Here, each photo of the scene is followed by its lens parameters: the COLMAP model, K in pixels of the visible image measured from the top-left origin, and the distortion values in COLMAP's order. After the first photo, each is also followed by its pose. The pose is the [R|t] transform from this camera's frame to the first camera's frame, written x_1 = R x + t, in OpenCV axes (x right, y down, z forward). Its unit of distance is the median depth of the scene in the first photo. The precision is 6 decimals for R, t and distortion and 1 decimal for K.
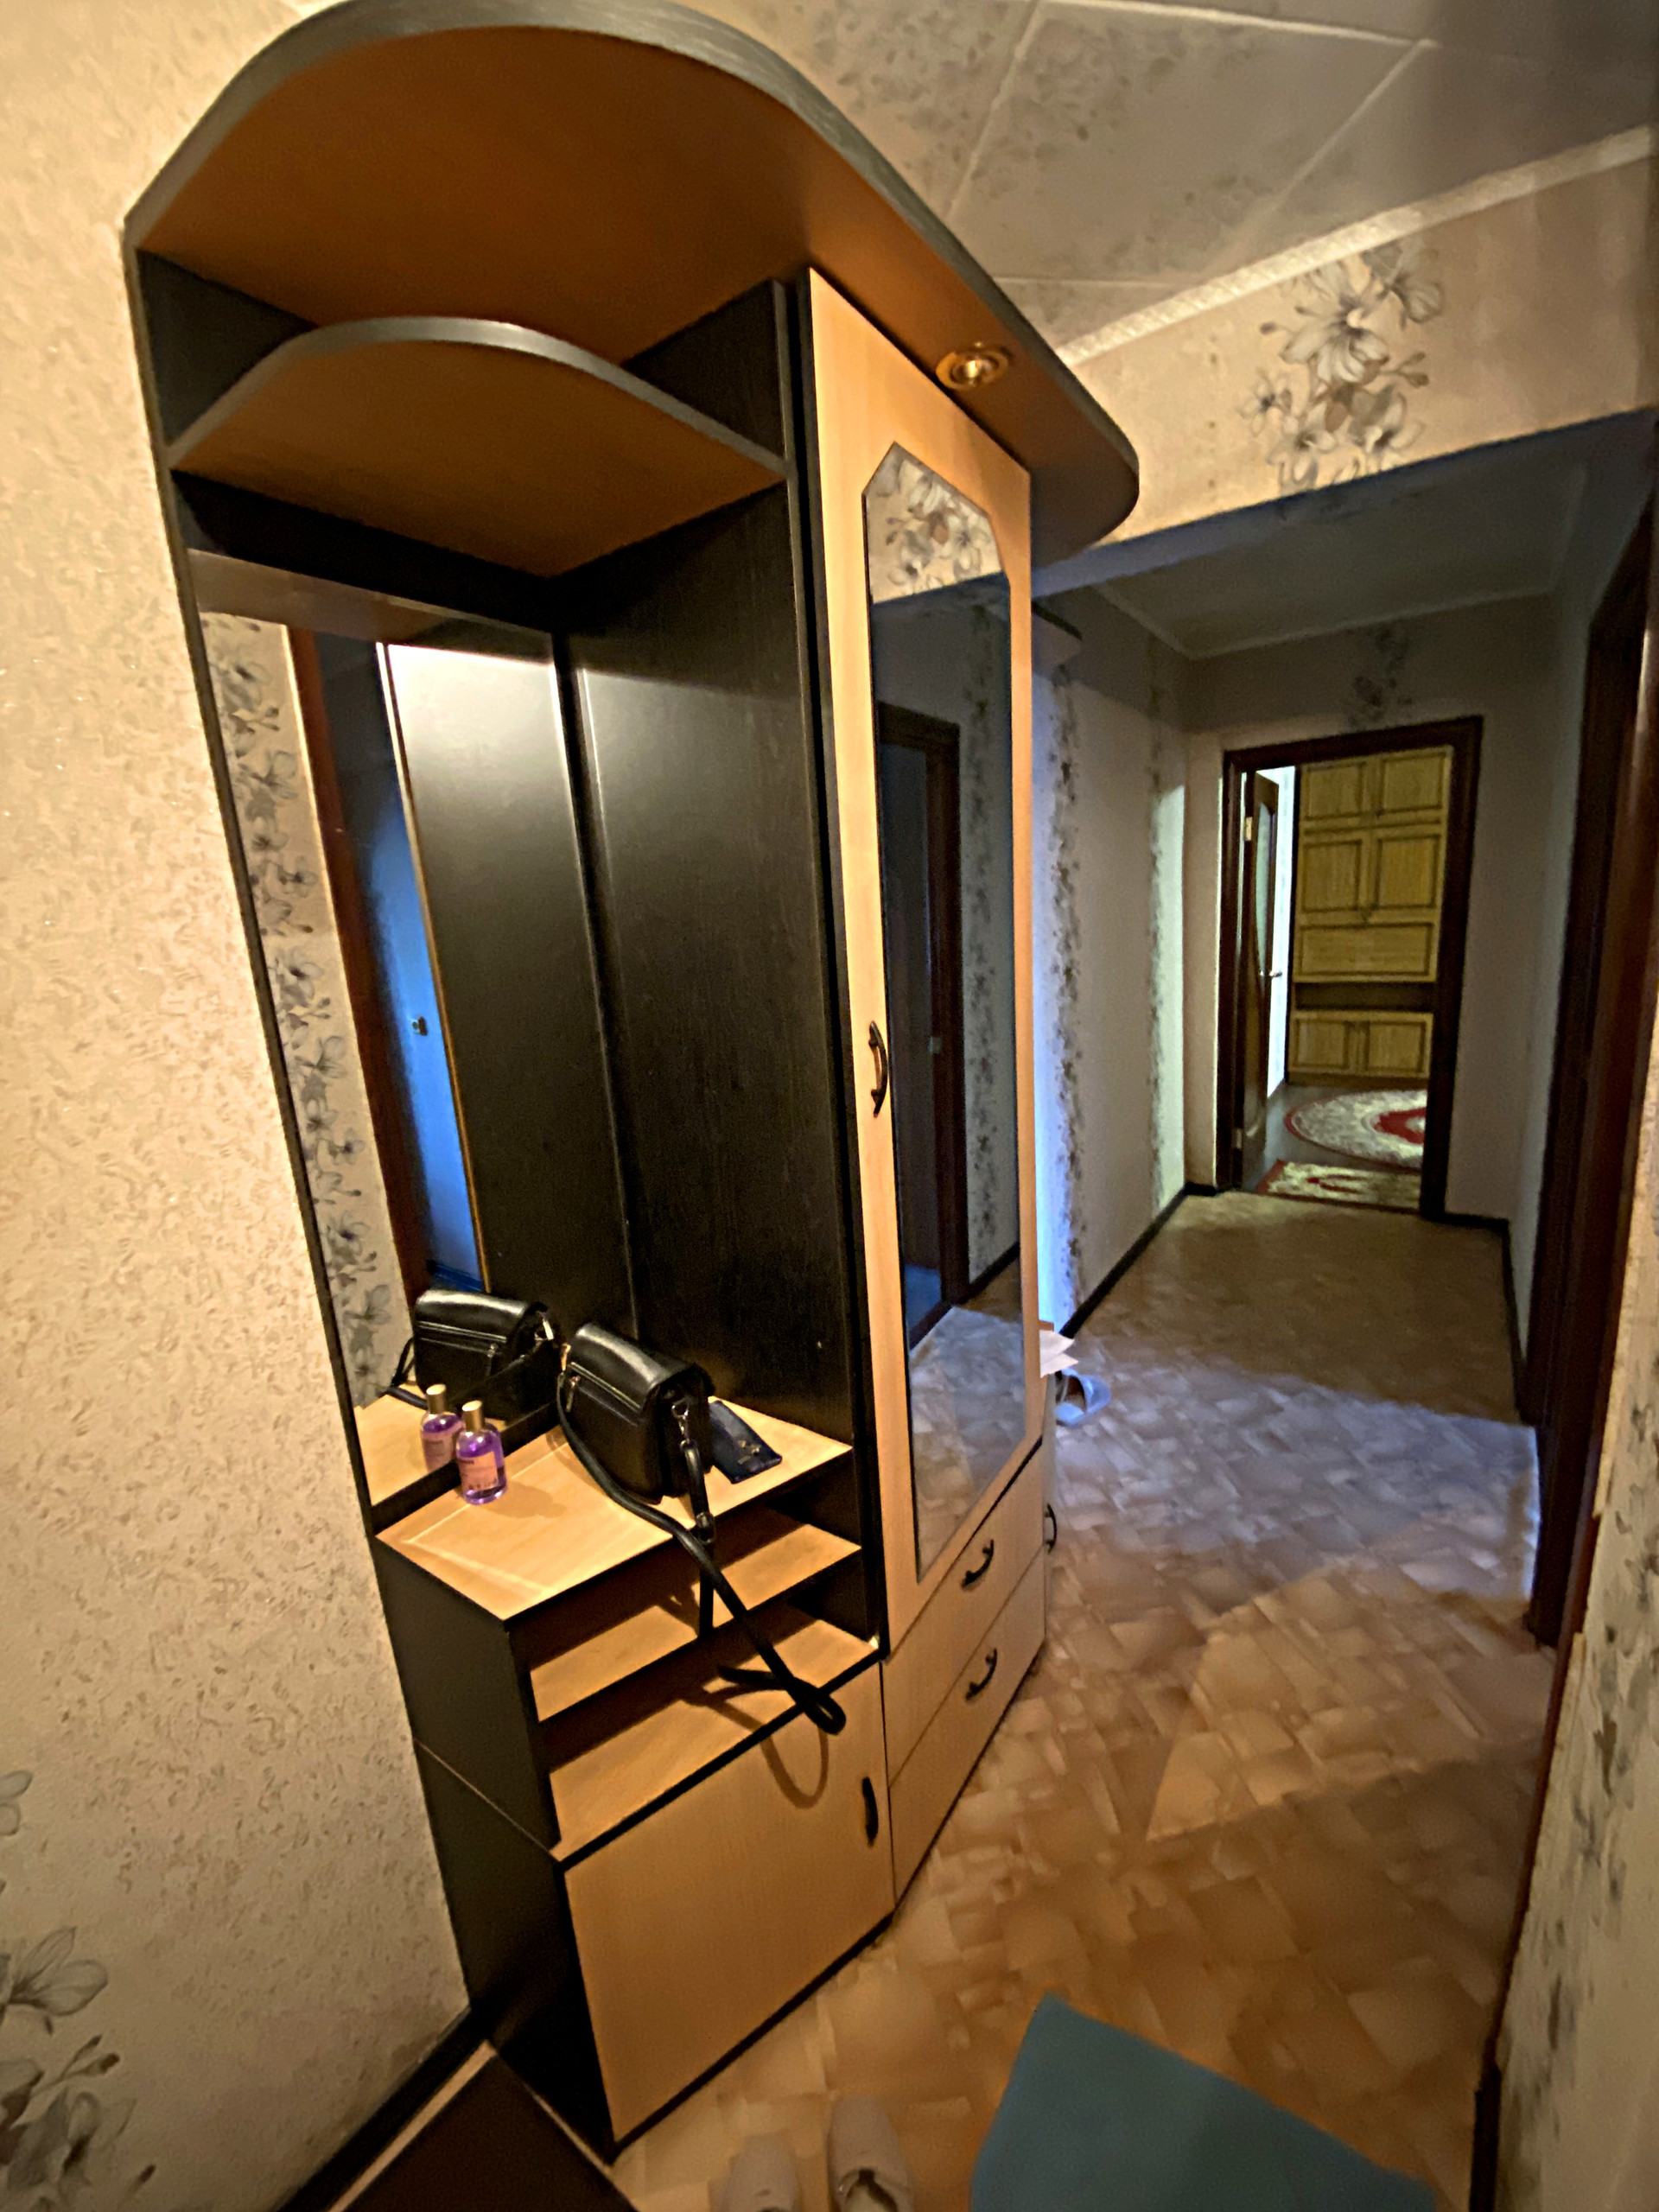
lens RADIAL K [[897.5, 0, 824.1], [0, 897.5, 1097.5], [0, 0, 1]] dist [0.002085, -0.016285]
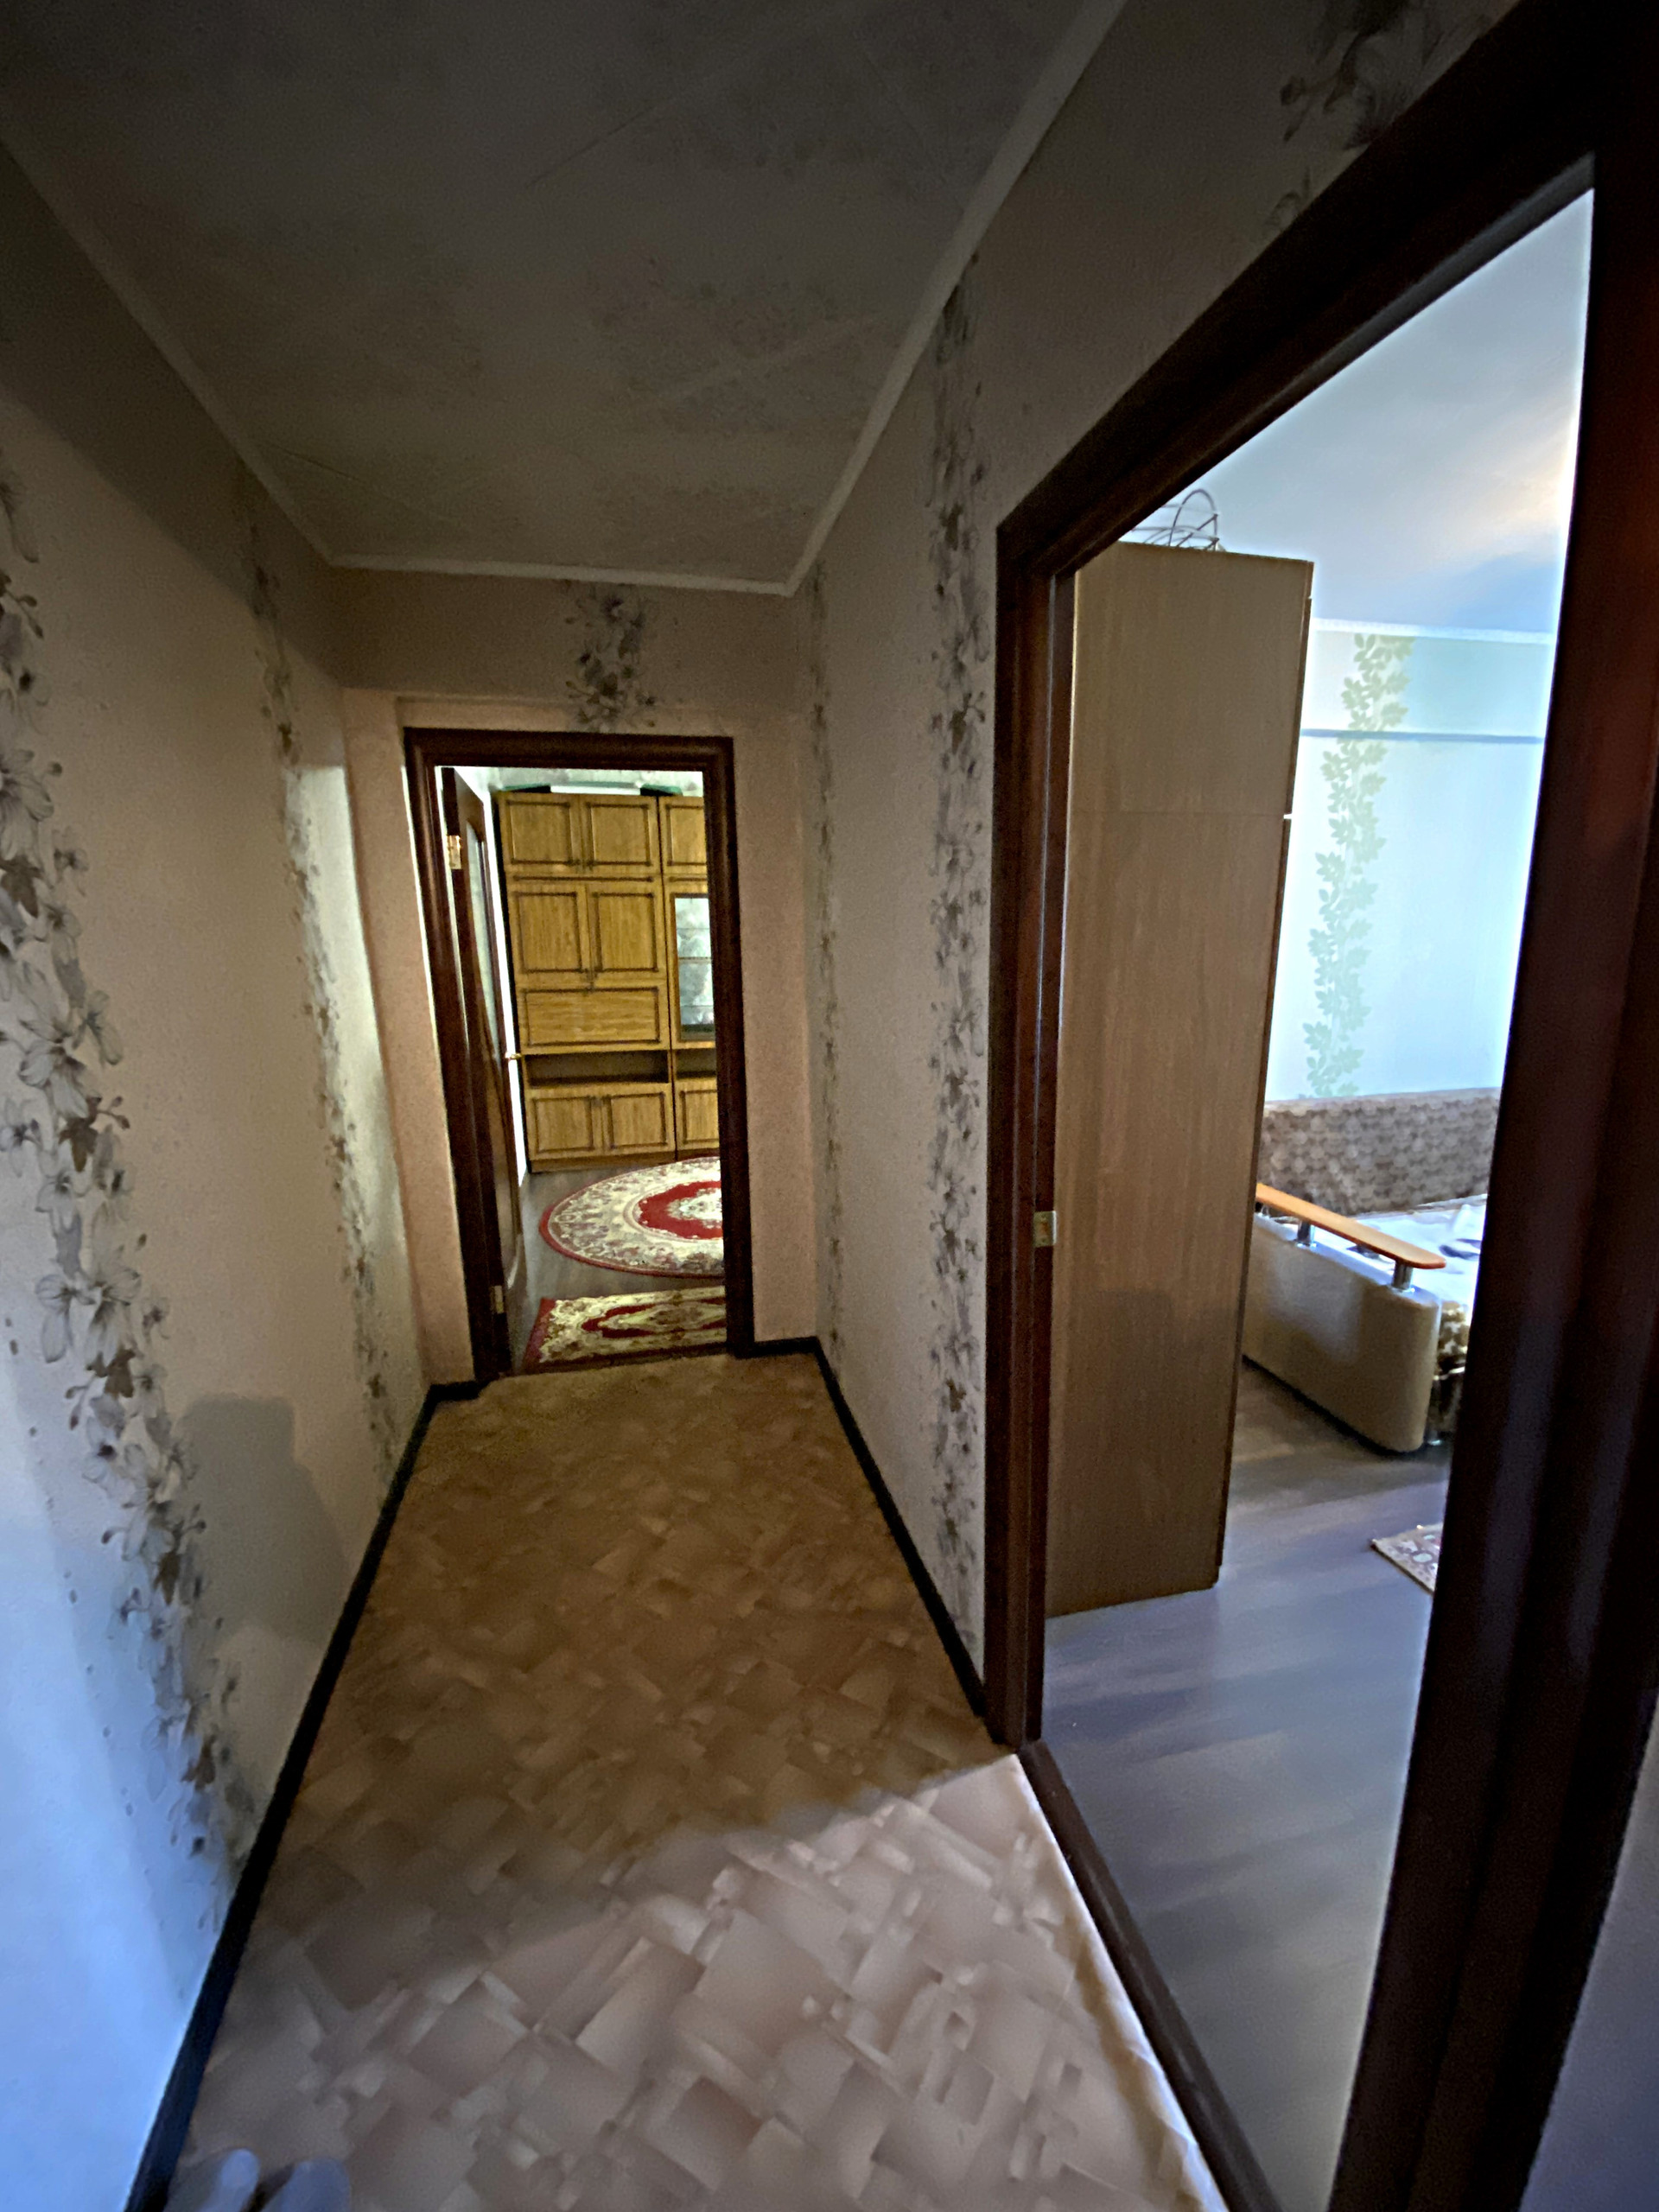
lens RADIAL K [[897.9, 0, 829.5], [0, 897.9, 1106.0], [0, 0, 1]] dist [0.063649, -0.049191]
pose [[0.672171, -0.090429, 0.734853, 0.146682], [0.127021, 0.991883, 0.005872, -0.081339], [-0.729419, 0.089395, 0.678201, 0.360157]]
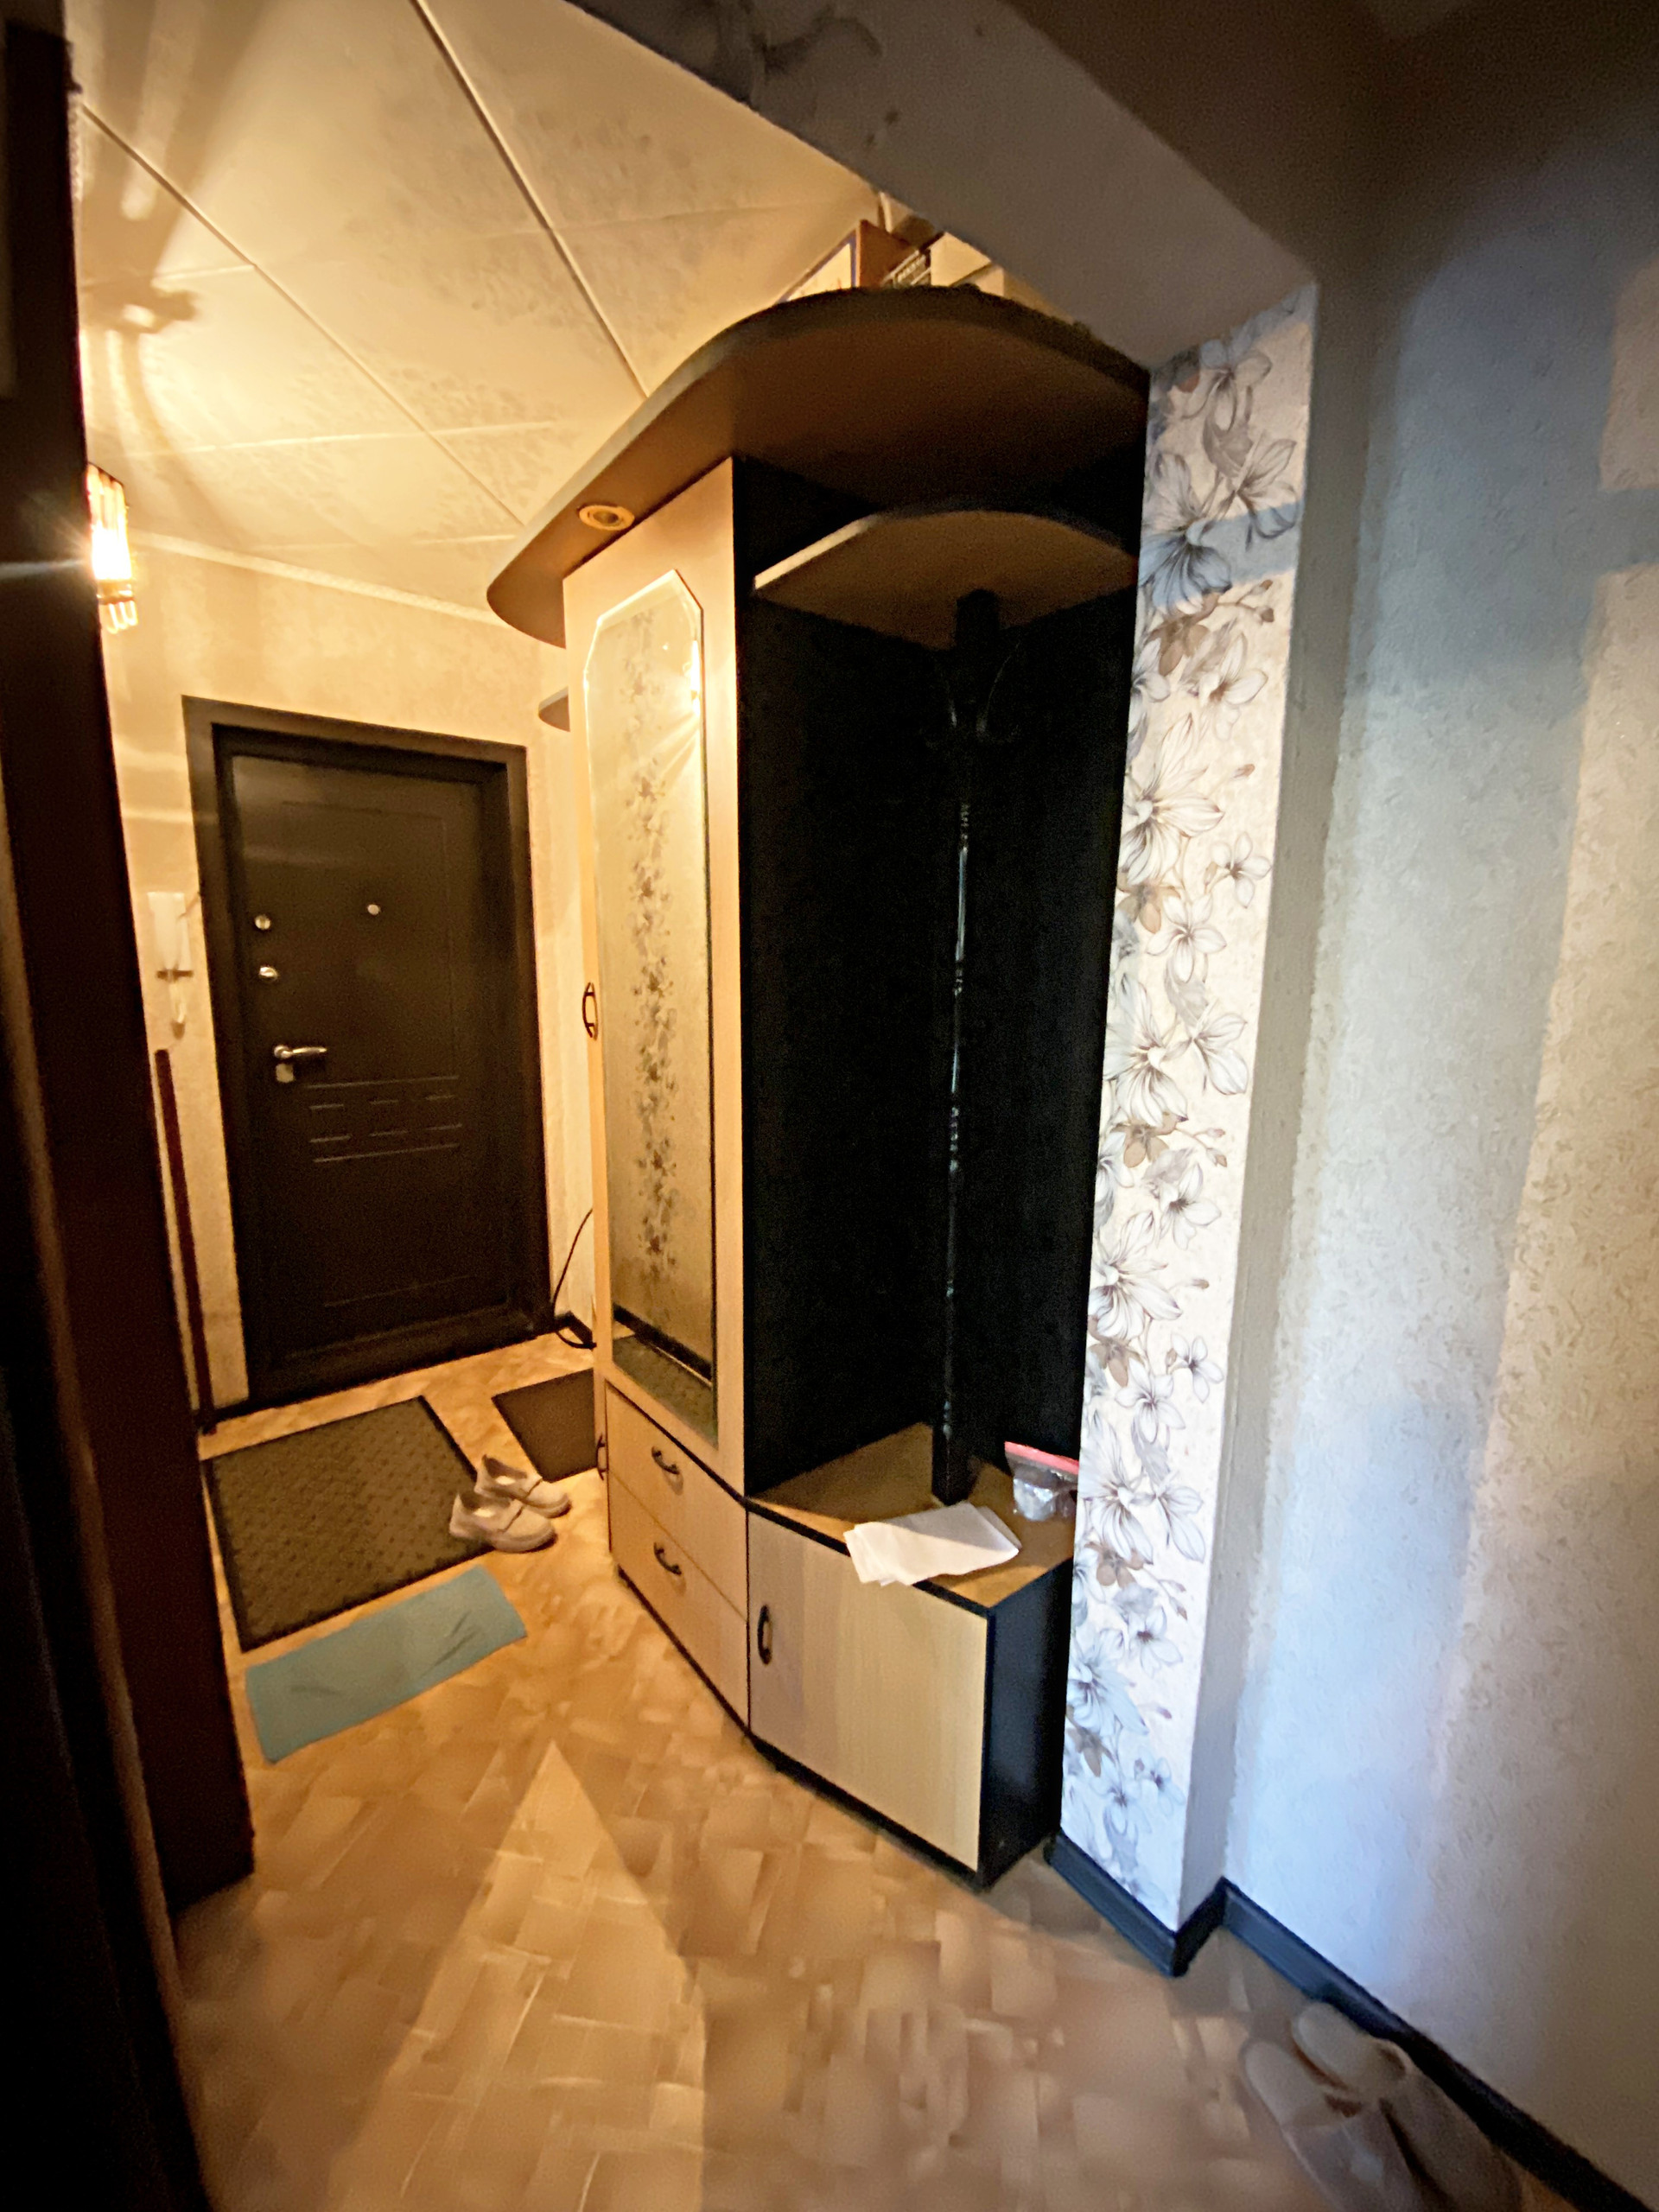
lens RADIAL K [[930.5, 0, 842.9], [0, 930.5, 1104.1], [0, 0, 1]] dist [0.001952, -0.011435]
pose [[-0.302108, 0.232566, -0.924469, 0.412030], [-0.188852, 0.935961, 0.297172, -0.121458], [0.934380, 0.264366, -0.238841, 0.505630]]
